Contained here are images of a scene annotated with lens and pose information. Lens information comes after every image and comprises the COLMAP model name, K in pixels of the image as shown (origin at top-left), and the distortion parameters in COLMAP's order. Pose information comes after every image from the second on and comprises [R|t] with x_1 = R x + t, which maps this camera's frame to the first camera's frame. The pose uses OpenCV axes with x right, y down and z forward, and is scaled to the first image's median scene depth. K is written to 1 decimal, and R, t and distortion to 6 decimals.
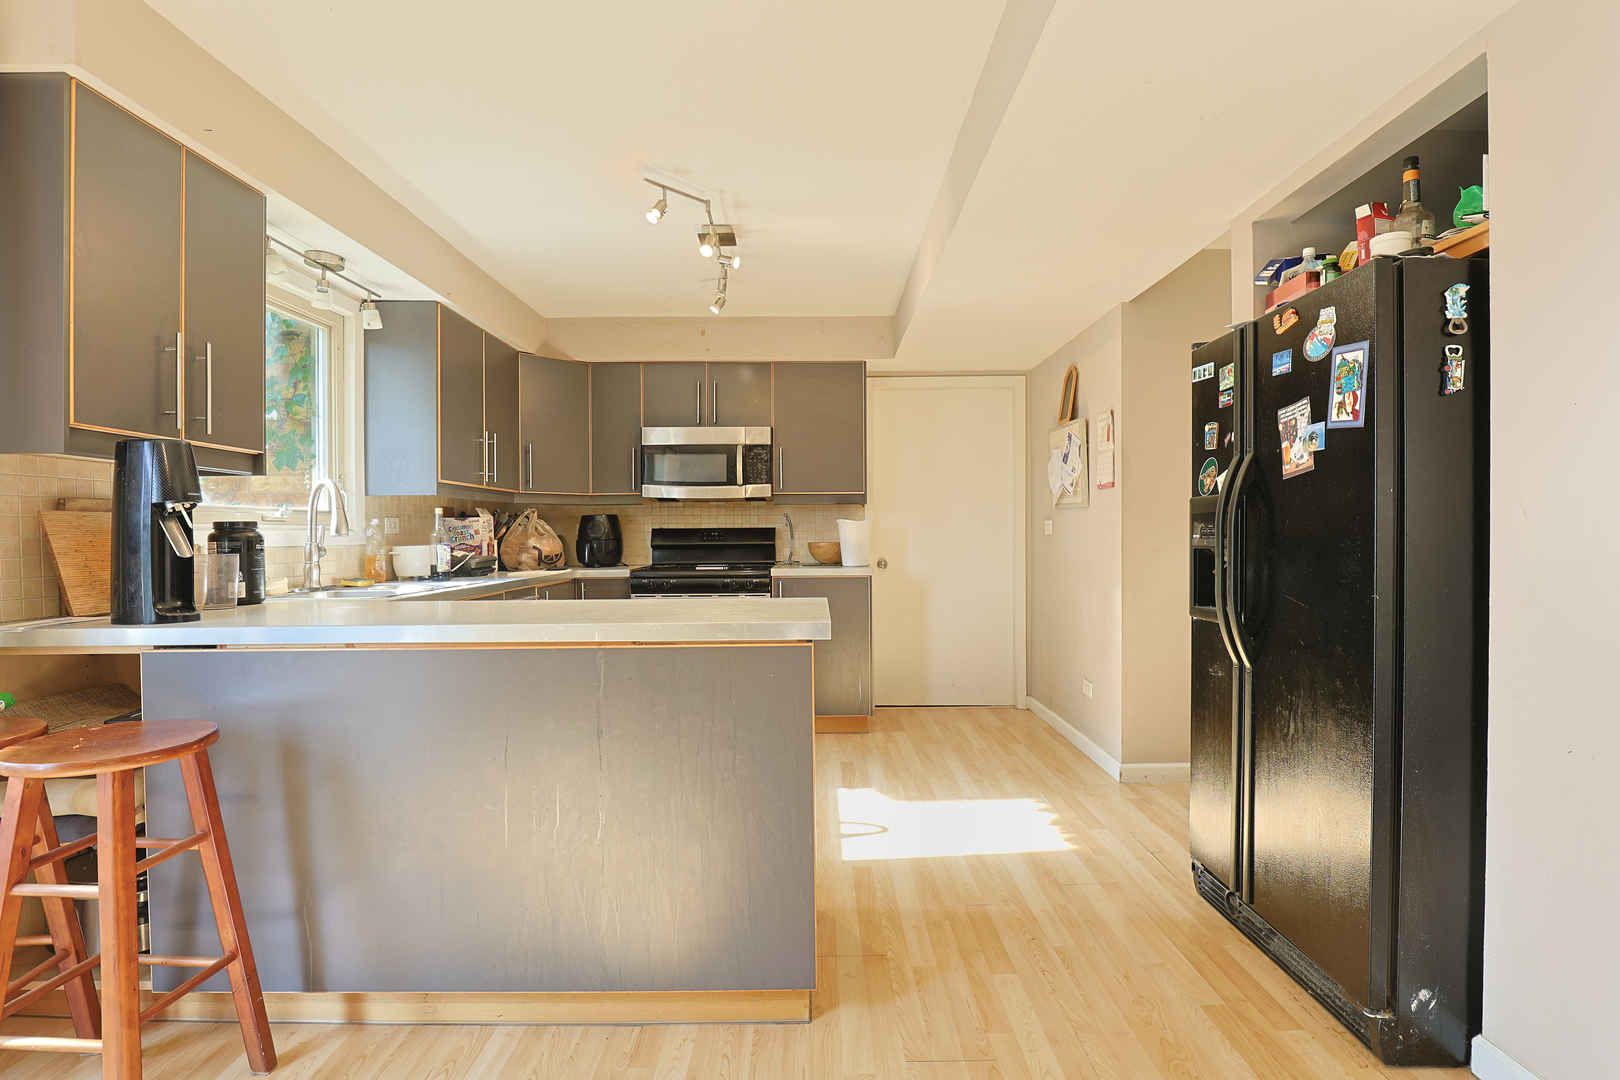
lens RADIAL K [[790.1, 0, 821.0], [0, 790.1, 547.5], [0, 0, 1]] dist [-0.039324, 0.008070]
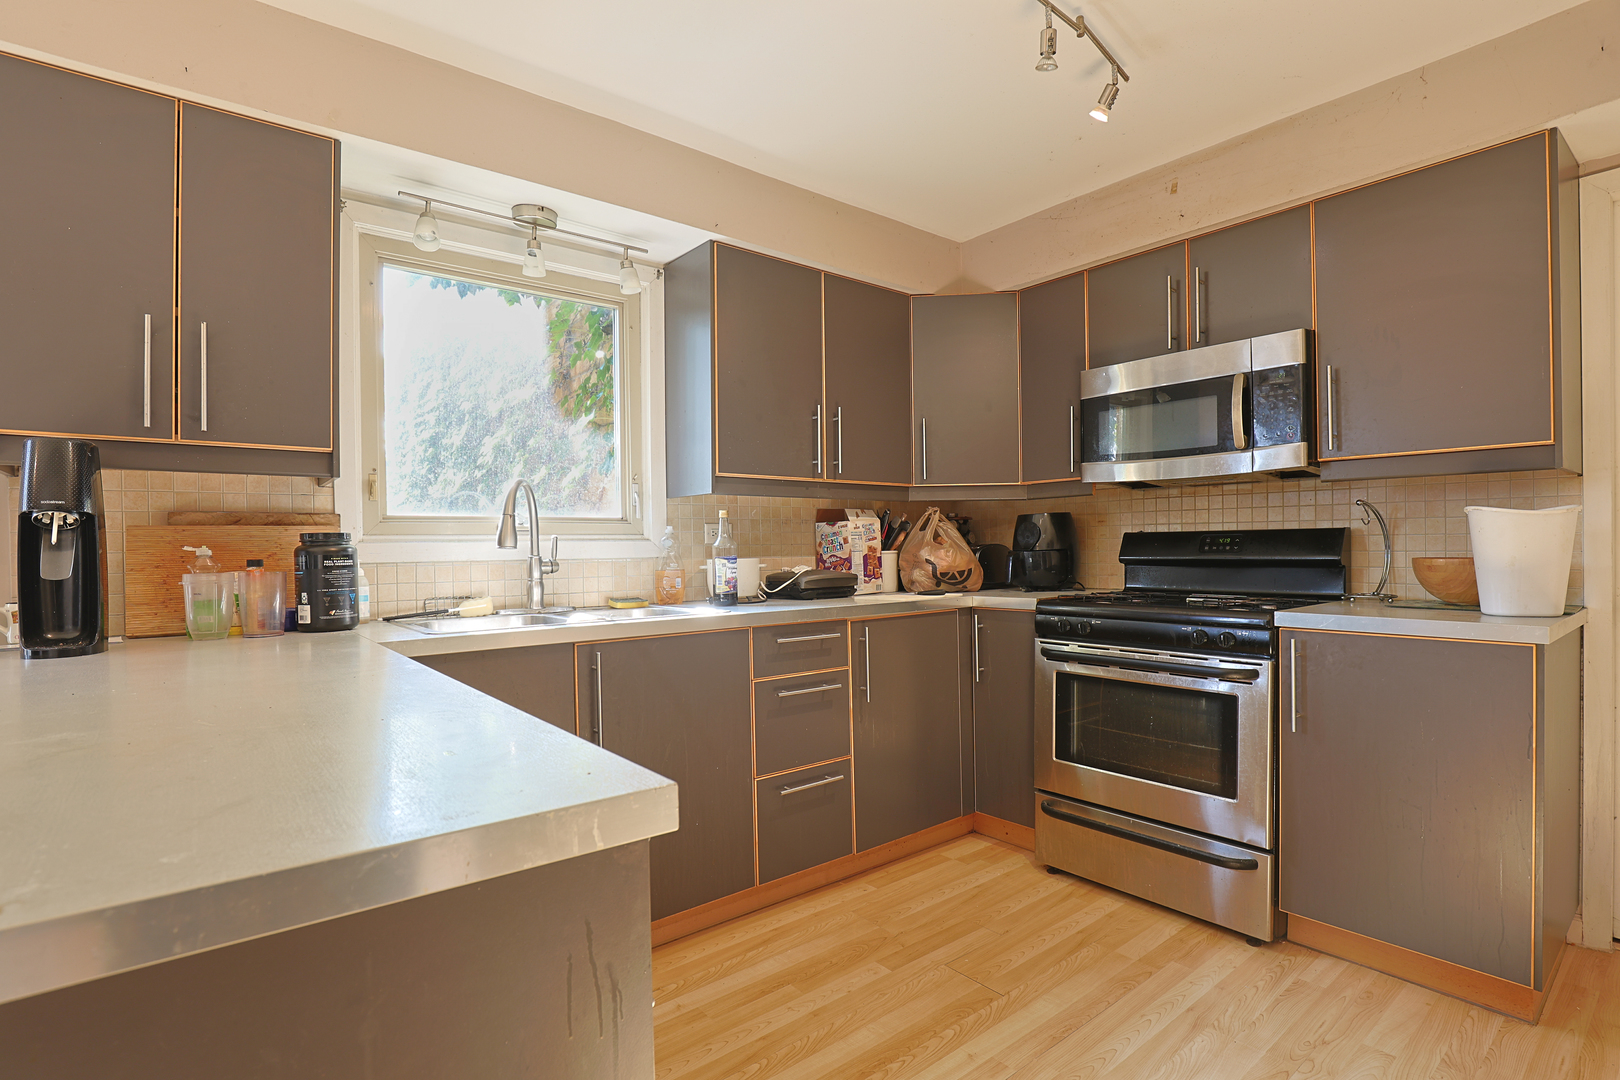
lens RADIAL K [[790.1, 0, 821.0], [0, 790.1, 547.5], [0, 0, 1]] dist [-0.039324, 0.008070]
pose [[0.629015, 0.000671, -0.777393, 0.231212], [-0.005742, 0.999976, -0.003783, -0.015645], [0.777372, 0.006843, 0.629004, 0.797841]]
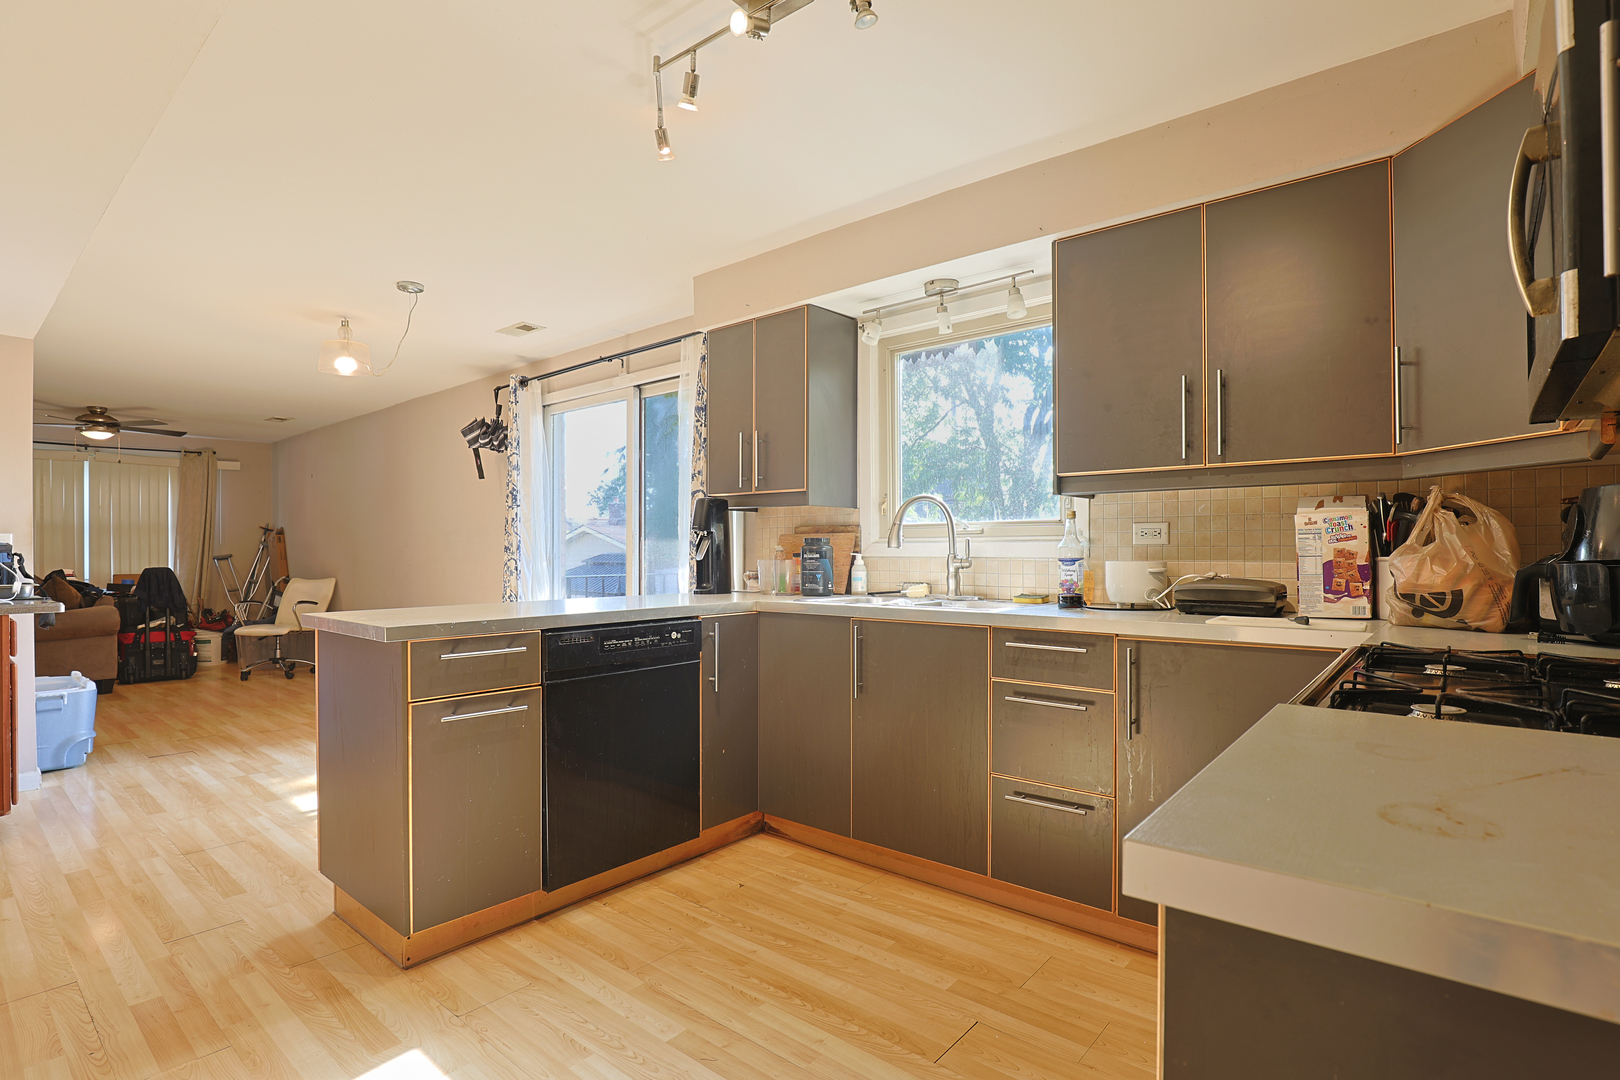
lens RADIAL K [[790.1, 0, 821.0], [0, 790.1, 547.5], [0, 0, 1]] dist [-0.039324, 0.008070]
pose [[-0.648039, 0.008114, -0.761564, 0.320807], [-0.005709, 0.999863, 0.015512, -0.034913], [0.761586, 0.014400, -0.647904, 1.766099]]
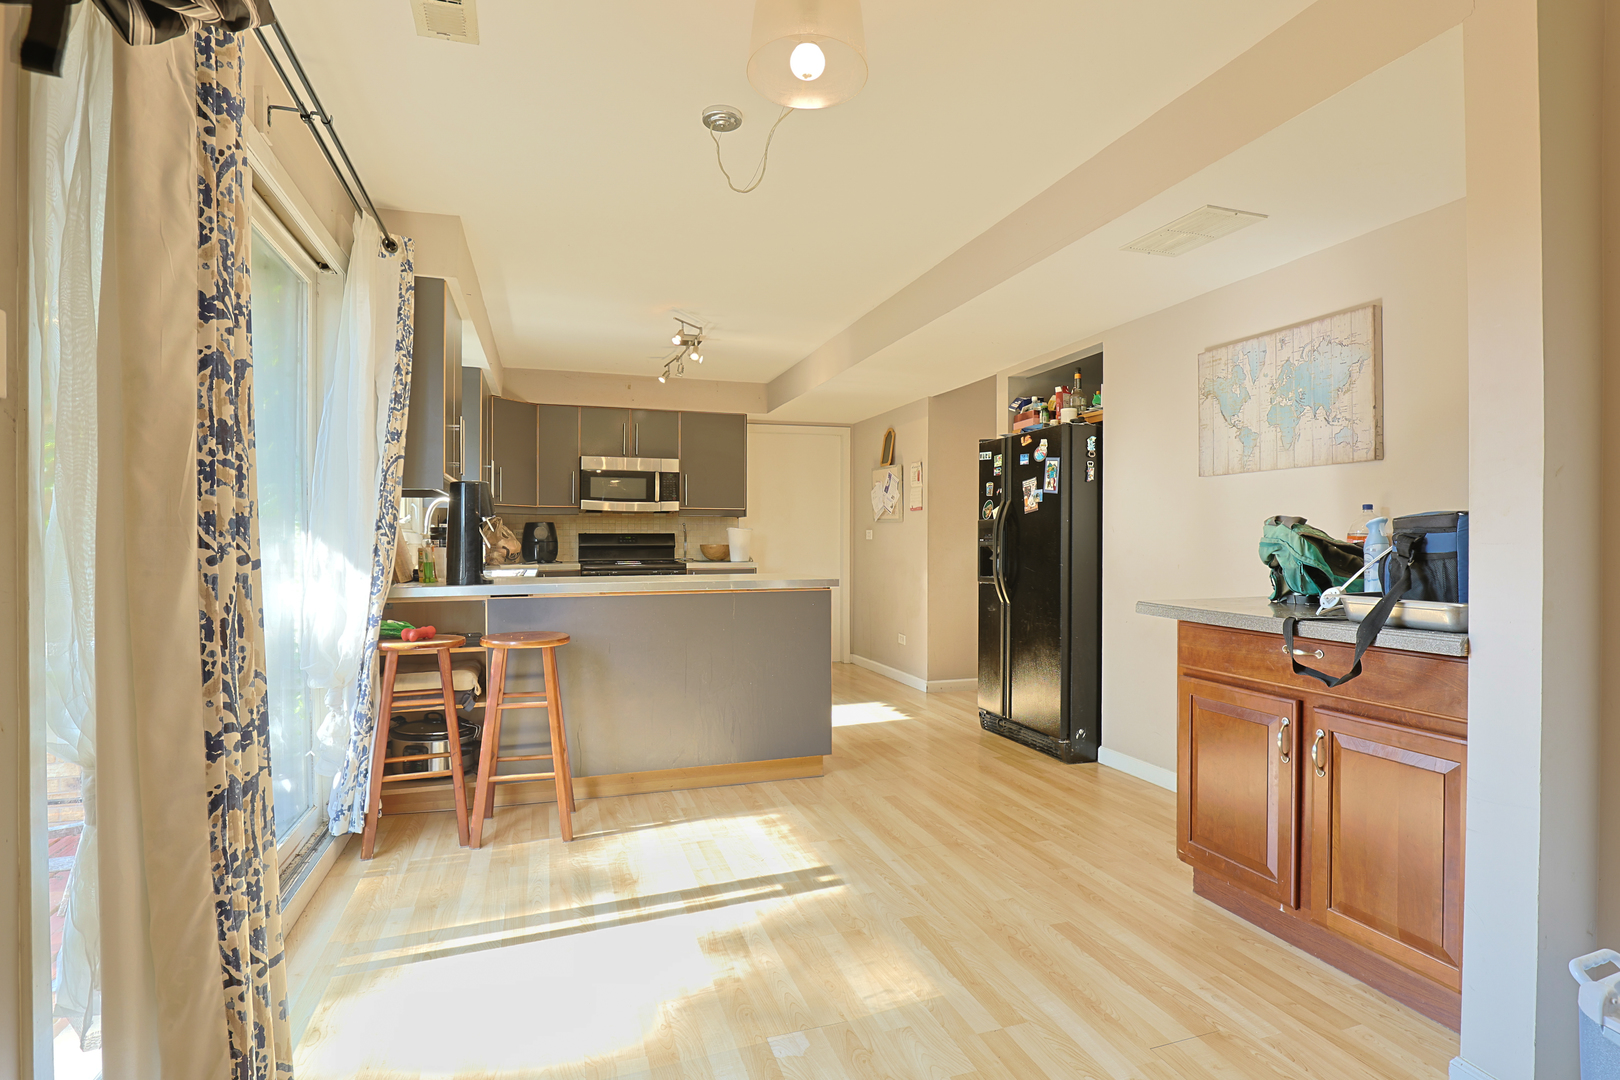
lens RADIAL K [[812.0, 0, 807.1], [0, 812.0, 556.0], [0, 0, 1]] dist [-0.036780, 0.000152]
pose [[0.953702, 0.000455, 0.300752, -0.489365], [-0.001097, 0.999997, 0.001966, 0.019408], [-0.300750, -0.002205, 0.953700, -0.713714]]
